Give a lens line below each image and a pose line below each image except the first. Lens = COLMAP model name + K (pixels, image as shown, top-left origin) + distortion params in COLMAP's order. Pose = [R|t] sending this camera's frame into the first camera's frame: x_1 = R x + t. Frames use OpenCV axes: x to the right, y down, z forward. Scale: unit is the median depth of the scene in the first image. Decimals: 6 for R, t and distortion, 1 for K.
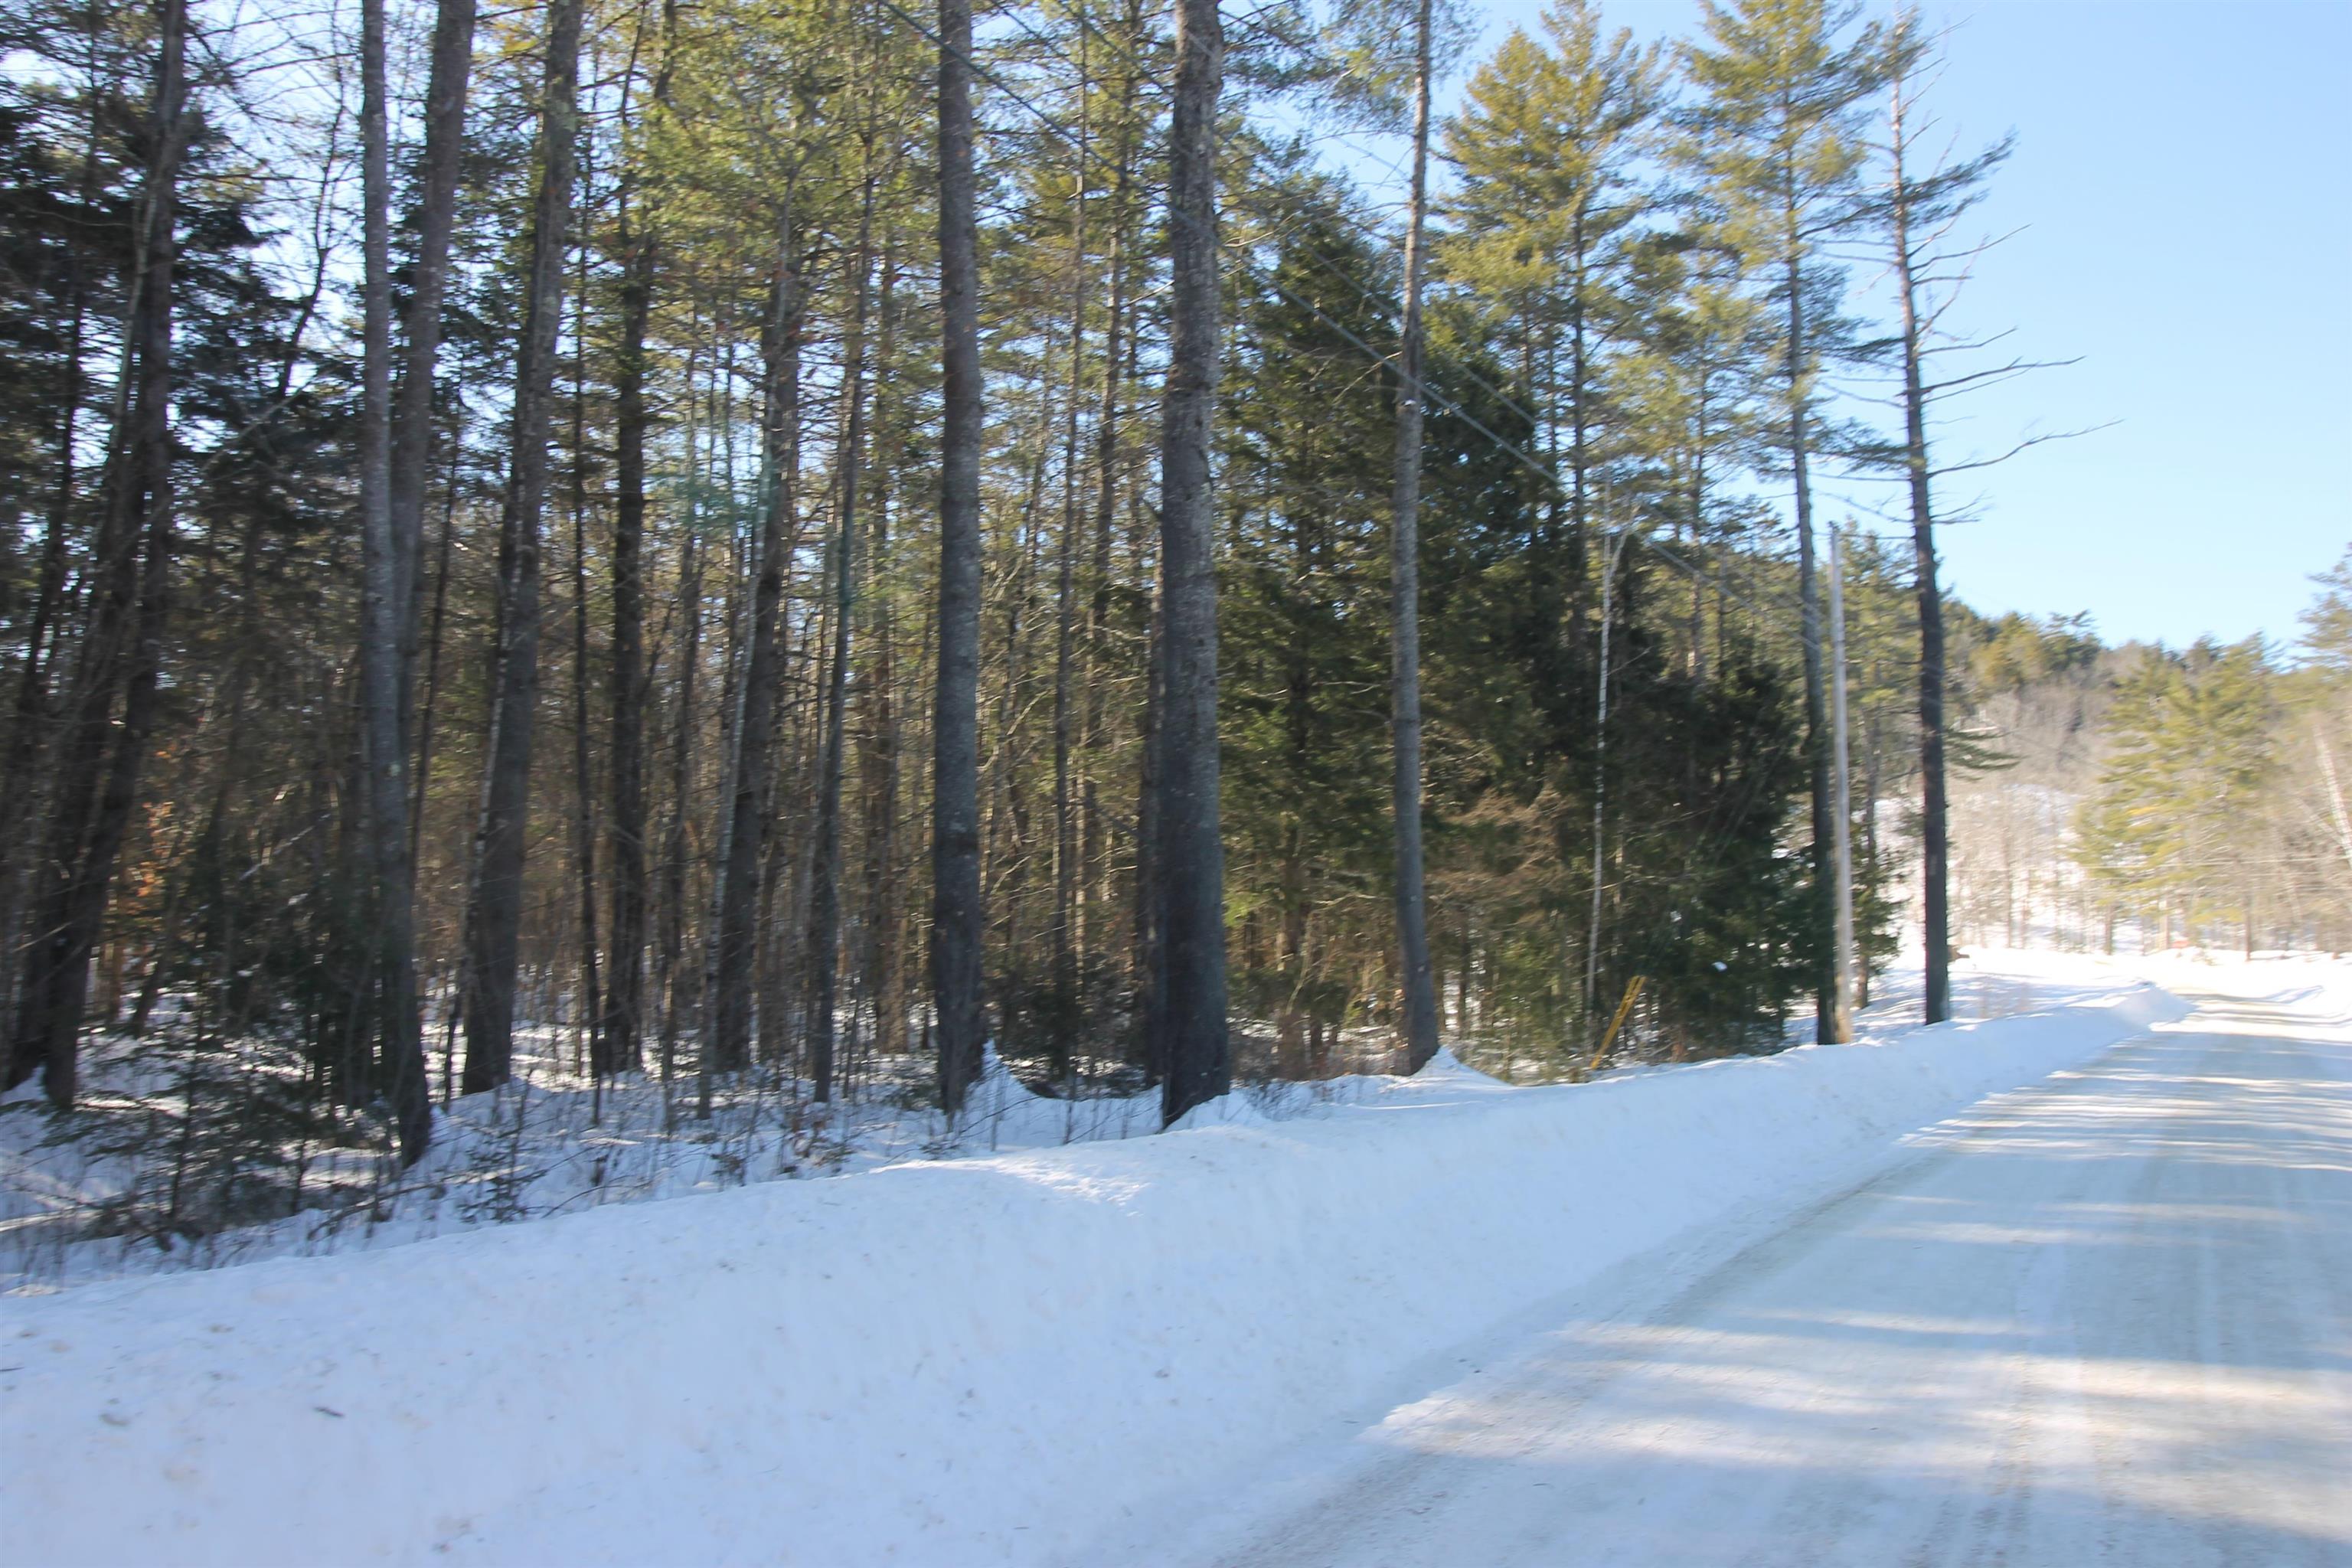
lens RADIAL K [[1609.5, 0, 1165.3], [0, 1609.5, 784.3], [0, 0, 1]] dist [0.002863, -0.001925]
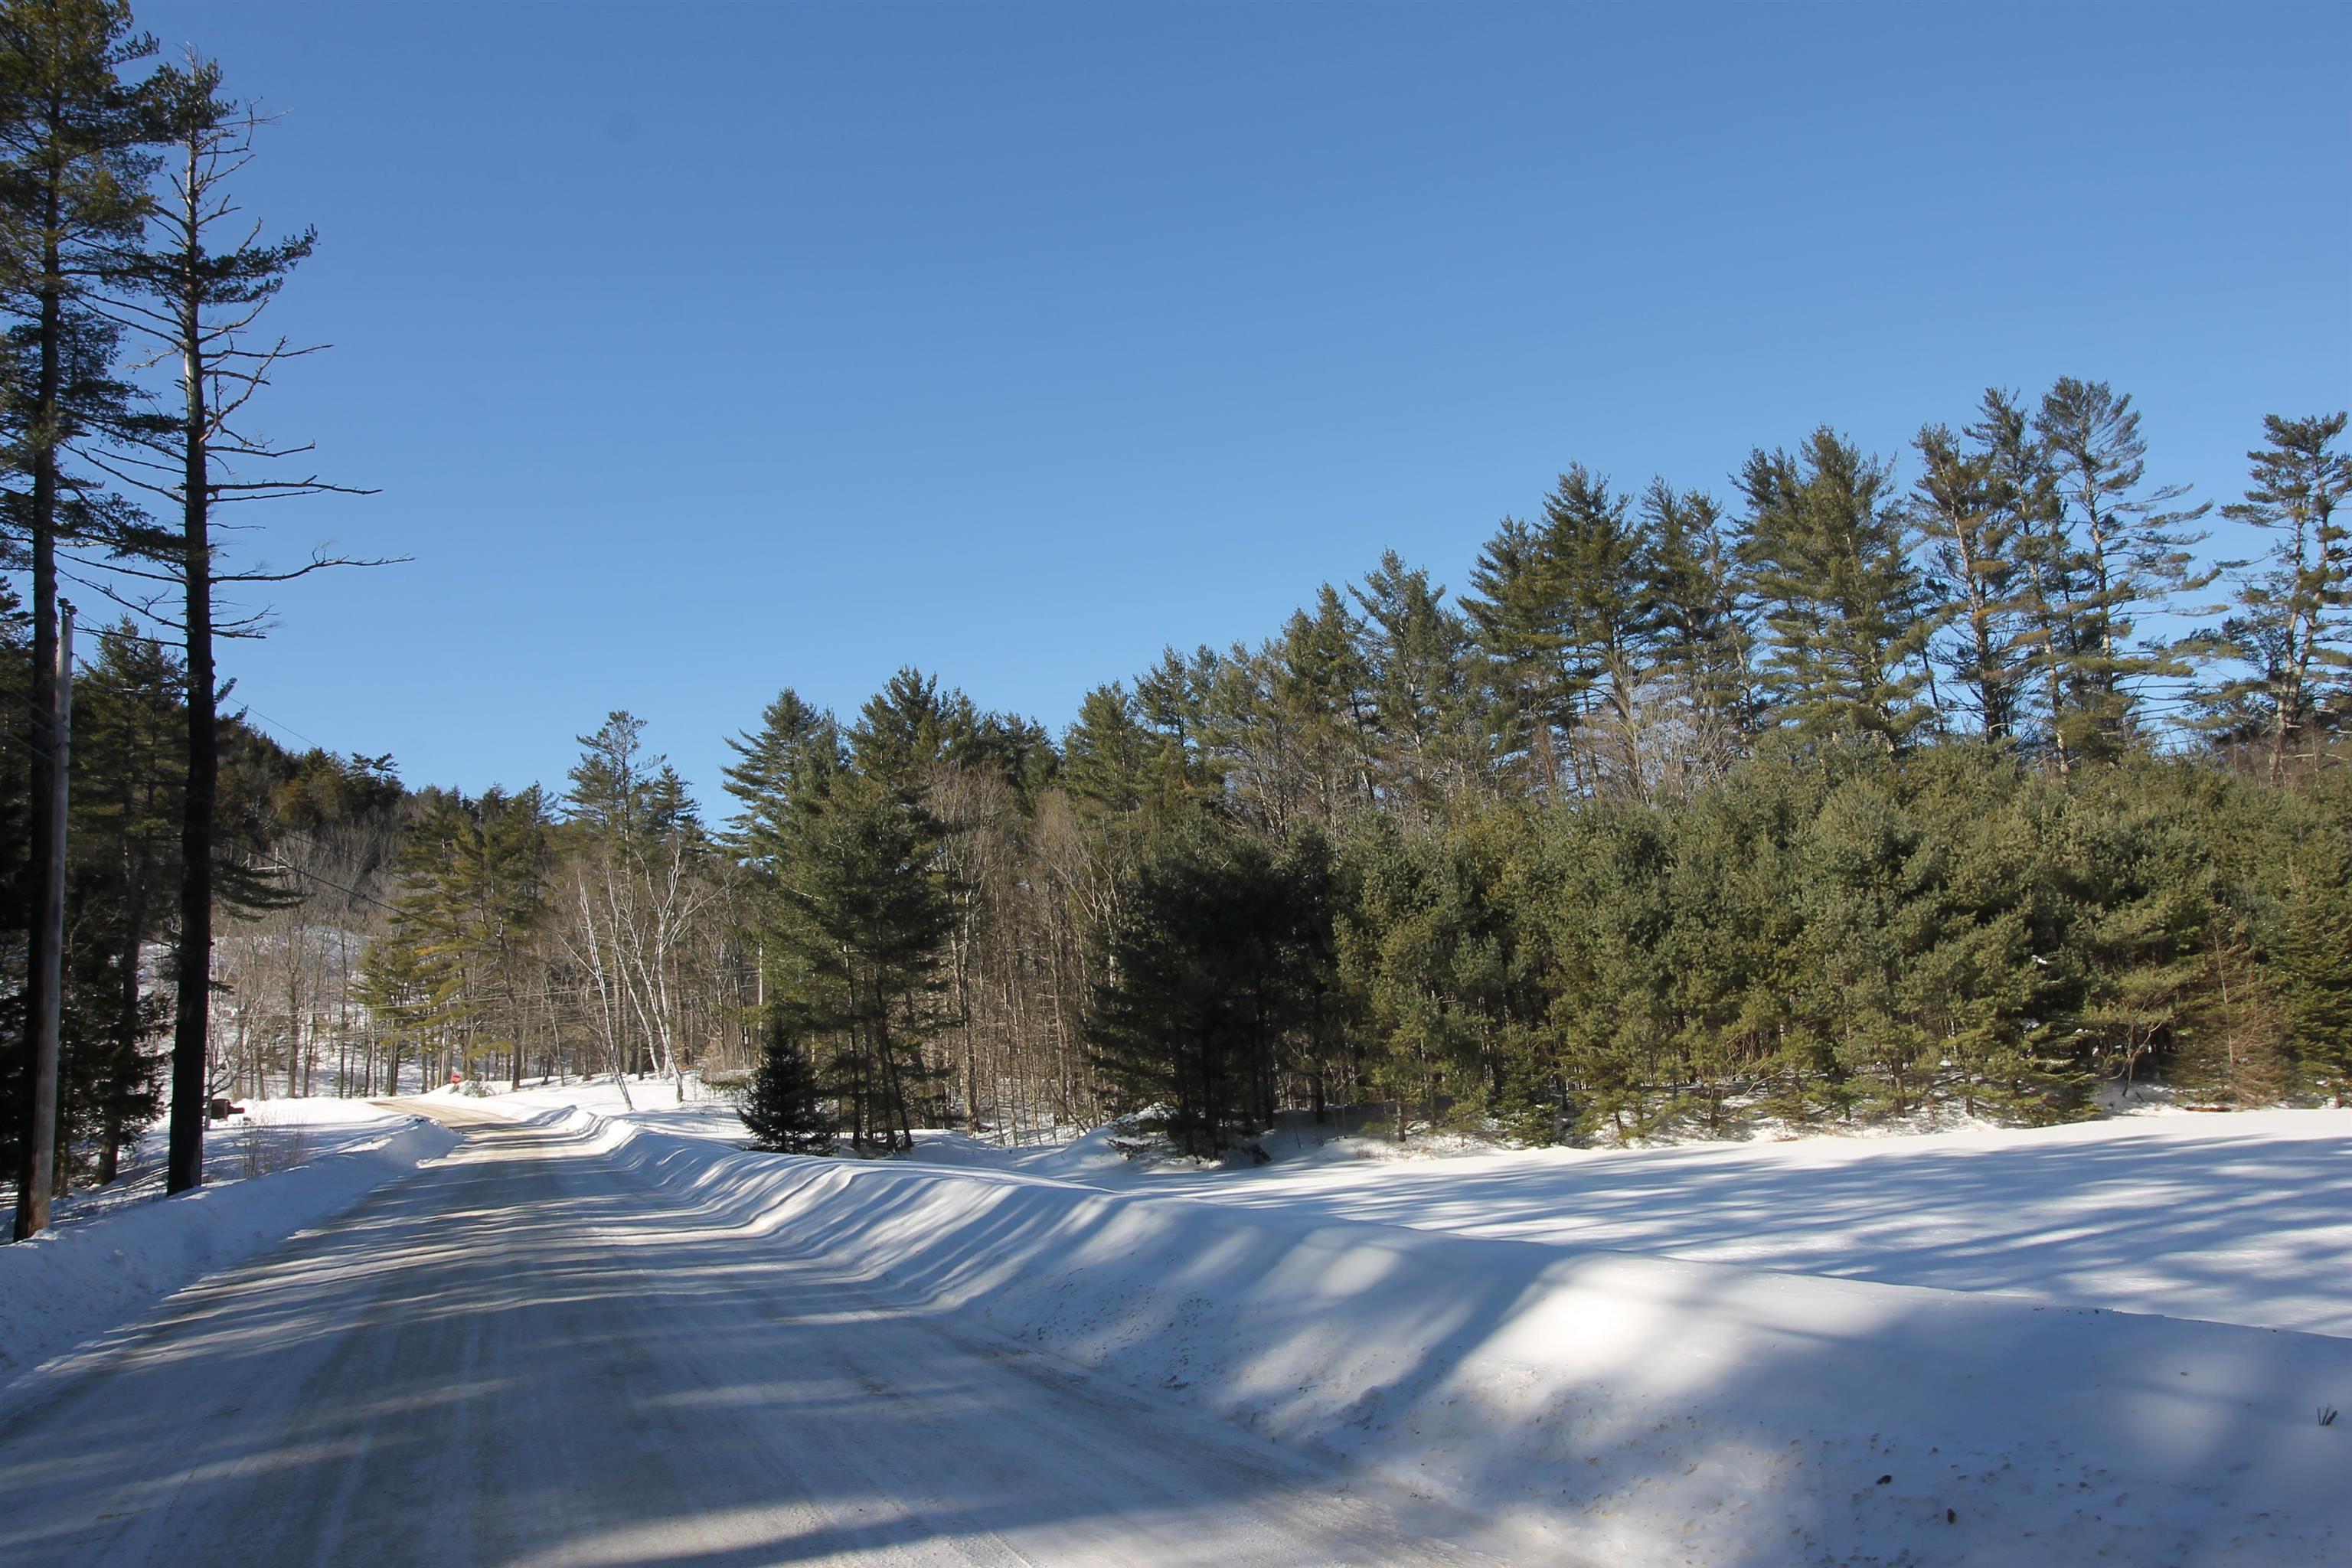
lens RADIAL K [[1591.6, 0, 1234.2], [0, 1591.6, 762.2], [0, 0, 1]] dist [-0.005503, -0.000638]
pose [[0.534242, 0.084210, 0.841127, 0.020762], [0.003569, 0.994792, -0.101861, 0.002754], [-0.845324, 0.057421, 0.531159, 0.021721]]
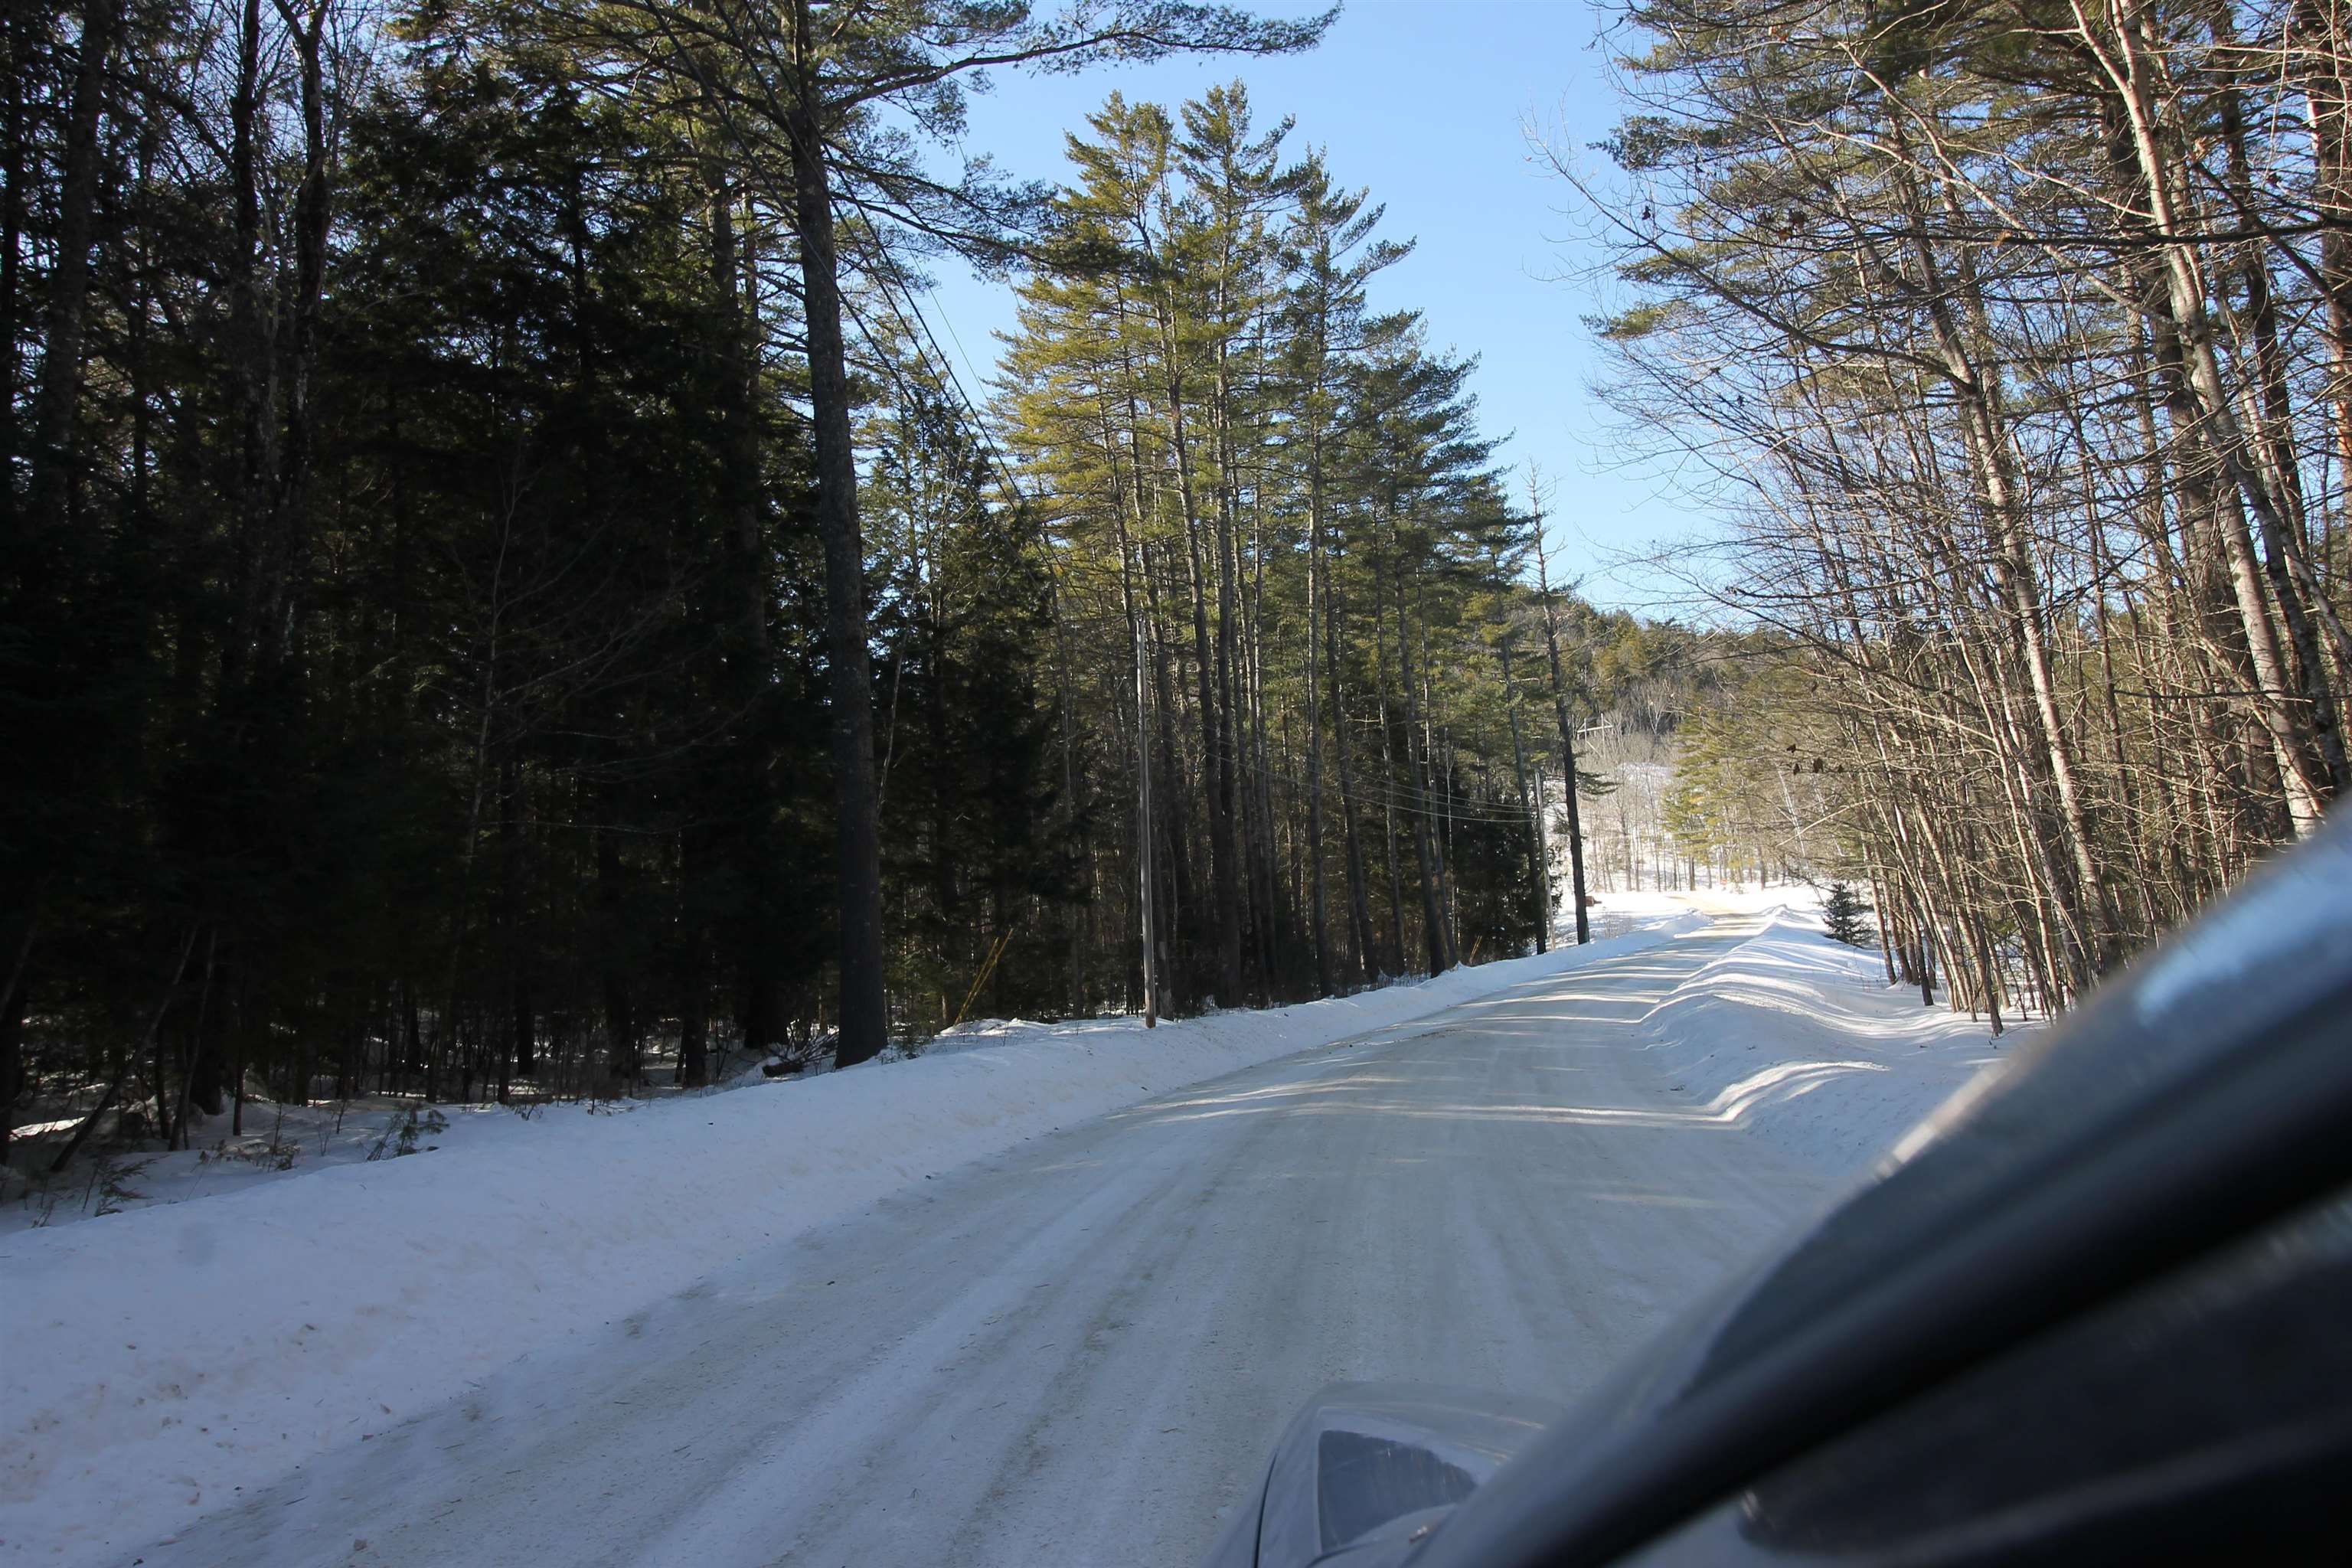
lens RADIAL K [[1595.2, 0, 1193.4], [0, 1595.2, 779.8], [0, 0, 1]] dist [0.015535, -0.012841]
pose [[0.975078, -0.071075, 0.210171, -0.215190], [0.069451, 0.997471, 0.015110, -0.064296], [-0.210714, -0.000137, 0.977548, -0.455213]]
